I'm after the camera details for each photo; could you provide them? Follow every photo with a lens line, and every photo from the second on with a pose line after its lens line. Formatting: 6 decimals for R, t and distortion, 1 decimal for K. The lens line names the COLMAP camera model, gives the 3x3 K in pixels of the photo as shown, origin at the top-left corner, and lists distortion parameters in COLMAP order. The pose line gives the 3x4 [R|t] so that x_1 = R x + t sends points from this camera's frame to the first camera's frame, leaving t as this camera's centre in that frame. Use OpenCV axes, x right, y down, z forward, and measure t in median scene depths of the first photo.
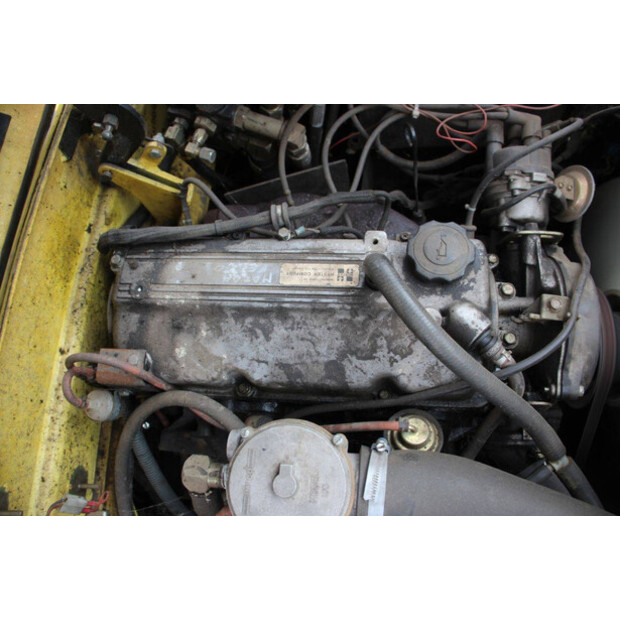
lens RADIAL K [[512.5, 0, 310.0], [0, 512.5, 310.0], [0, 0, 1]] dist [-0.179323, 0.160305]
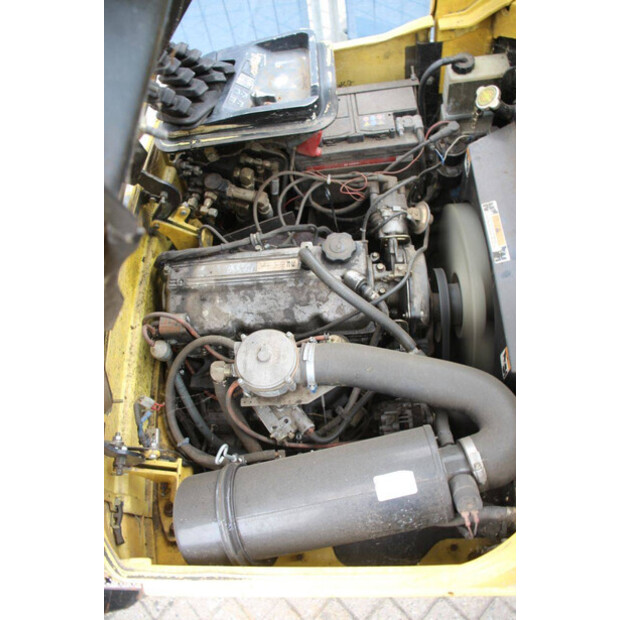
lens RADIAL K [[512.5, 0, 310.0], [0, 512.5, 310.0], [0, 0, 1]] dist [-0.179323, 0.160305]
pose [[0.996940, -0.071520, 0.031541, 0.063184], [0.075618, 0.984626, -0.157462, 0.384056], [-0.019794, 0.159365, 0.987021, -0.812132]]
